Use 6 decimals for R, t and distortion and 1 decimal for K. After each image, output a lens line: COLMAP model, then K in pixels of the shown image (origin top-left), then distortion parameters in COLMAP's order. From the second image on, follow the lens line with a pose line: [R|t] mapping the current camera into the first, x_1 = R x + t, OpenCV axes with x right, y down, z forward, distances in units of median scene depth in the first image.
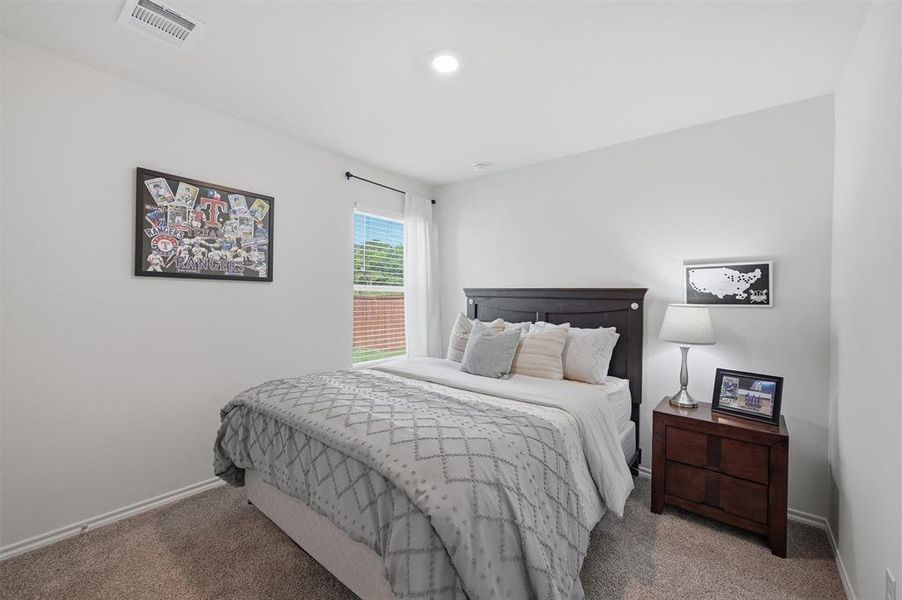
lens RADIAL K [[364.7, 0, 450.9], [0, 364.7, 297.2], [0, 0, 1]] dist [-0.000169, 0.000127]
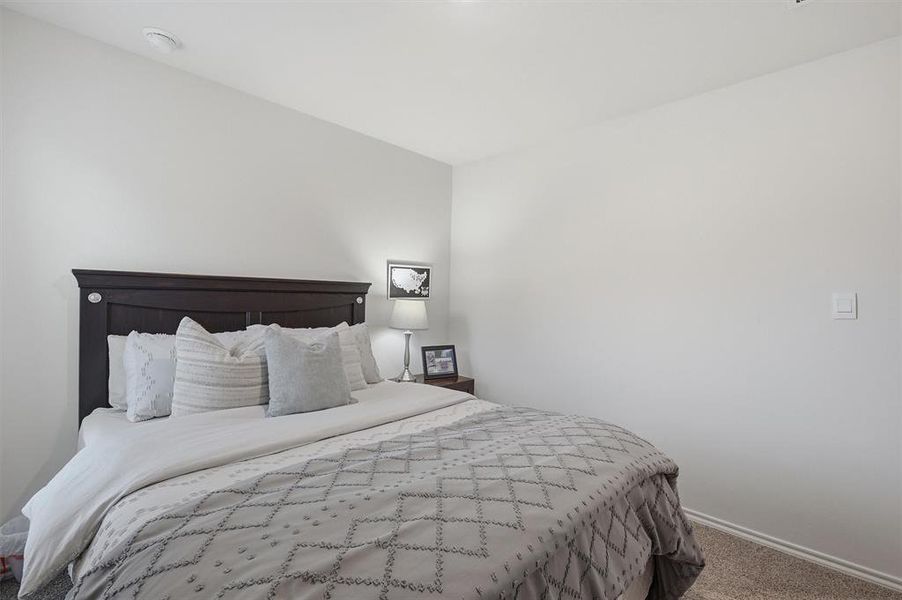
lens RADIAL K [[376.0, 0, 451.5], [0, 376.0, 301.5], [0, 0, 1]] dist [-0.000751, -0.000341]
pose [[0.141419, -0.016483, 0.989813, -1.810591], [-0.002141, 0.999854, 0.016957, 0.037681], [-0.989948, -0.004517, 0.141363, 2.235459]]
